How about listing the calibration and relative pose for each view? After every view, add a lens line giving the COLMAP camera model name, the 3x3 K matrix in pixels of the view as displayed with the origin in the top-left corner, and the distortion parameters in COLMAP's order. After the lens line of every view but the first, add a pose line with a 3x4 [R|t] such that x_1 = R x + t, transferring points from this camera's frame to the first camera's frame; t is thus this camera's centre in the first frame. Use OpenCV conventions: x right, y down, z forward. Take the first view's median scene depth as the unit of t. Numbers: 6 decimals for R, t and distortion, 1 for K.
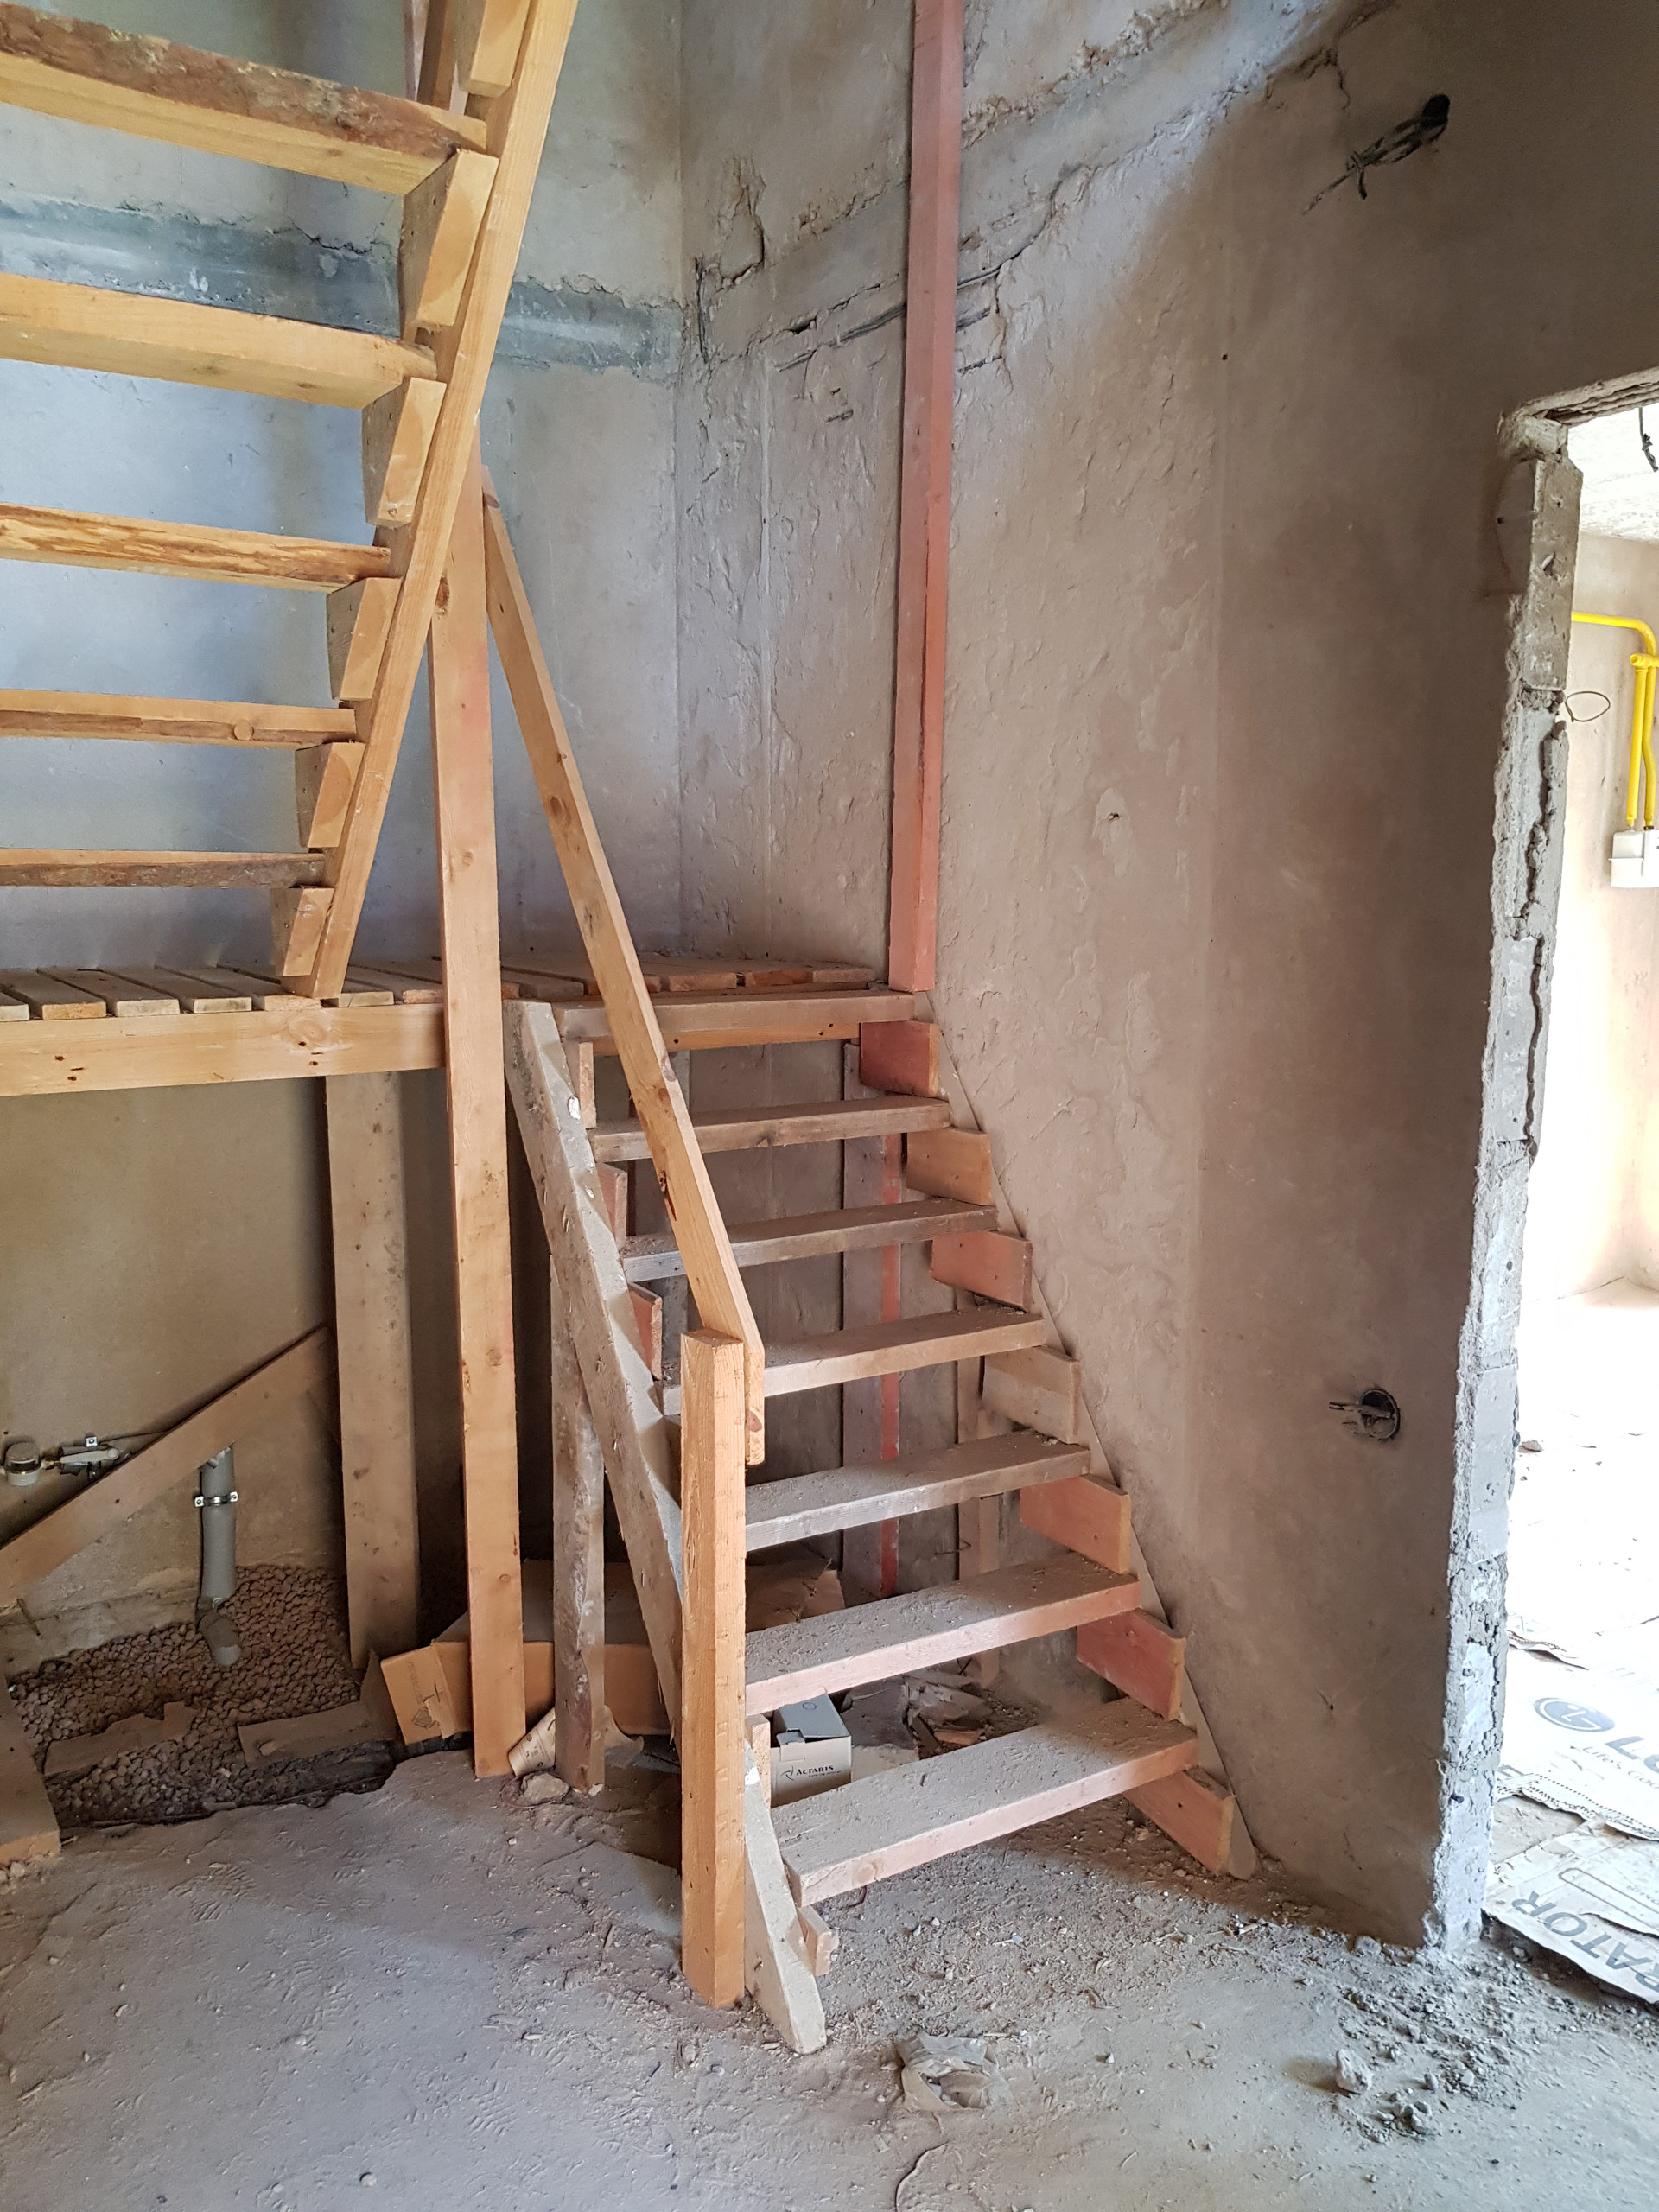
lens RADIAL K [[1722.4, 0, 828.8], [0, 1722.4, 1109.3], [0, 0, 1]] dist [0.064431, -0.095122]
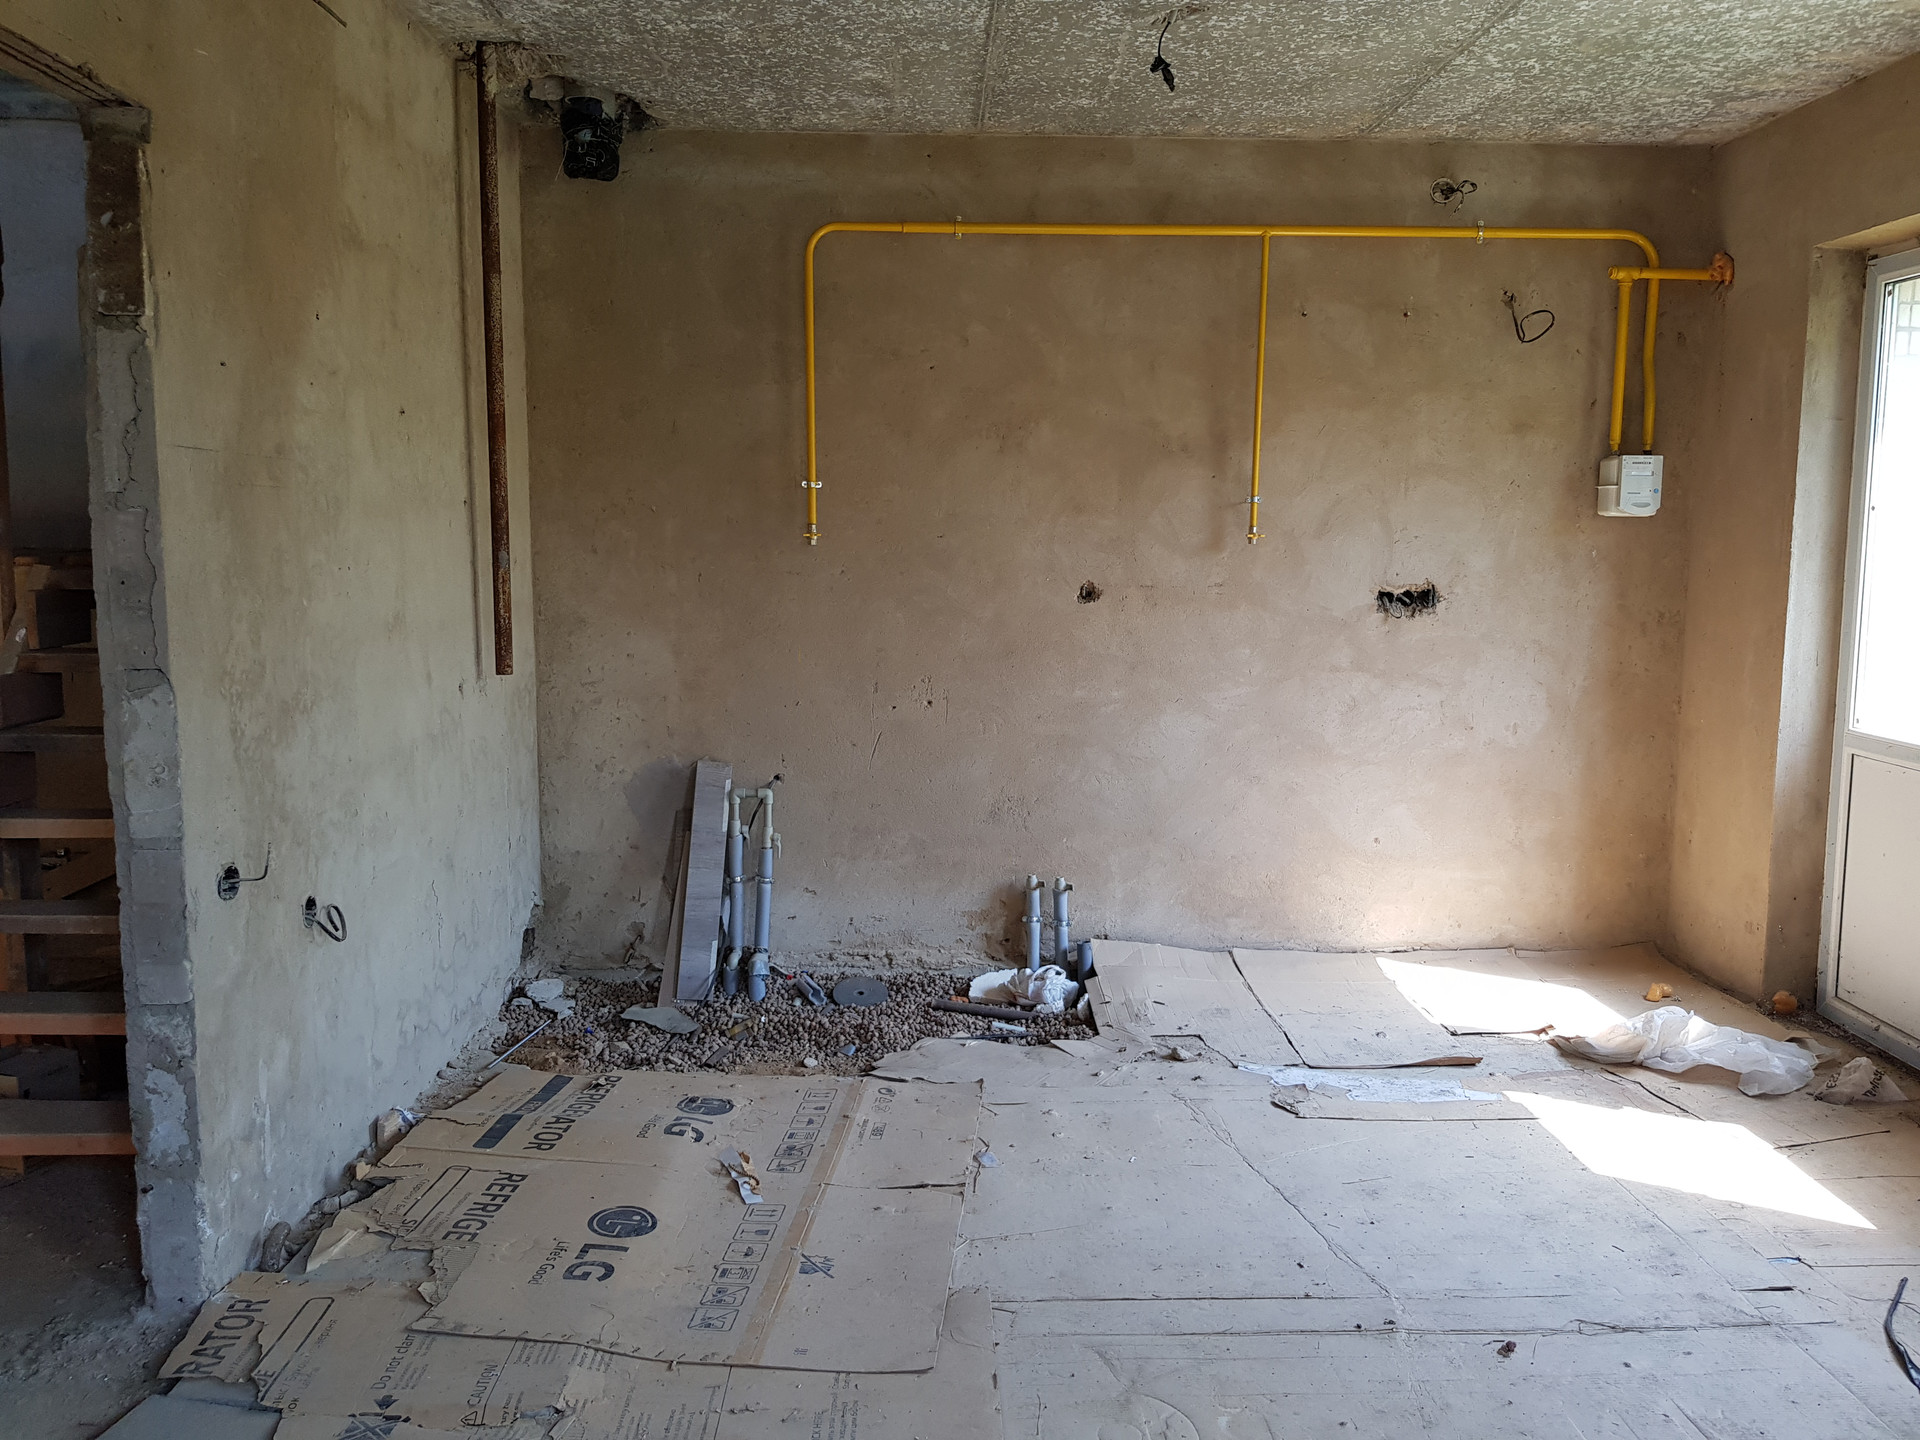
lens RADIAL K [[1495.0, 0, 953.8], [0, 1495.0, 707.4], [0, 0, 1]] dist [0.064431, -0.095122]
pose [[0.867409, 0.065481, -0.493269, 1.372486], [-0.075117, 0.997175, 0.000283, 0.000628], [0.491894, 0.036807, 0.869877, 0.313150]]
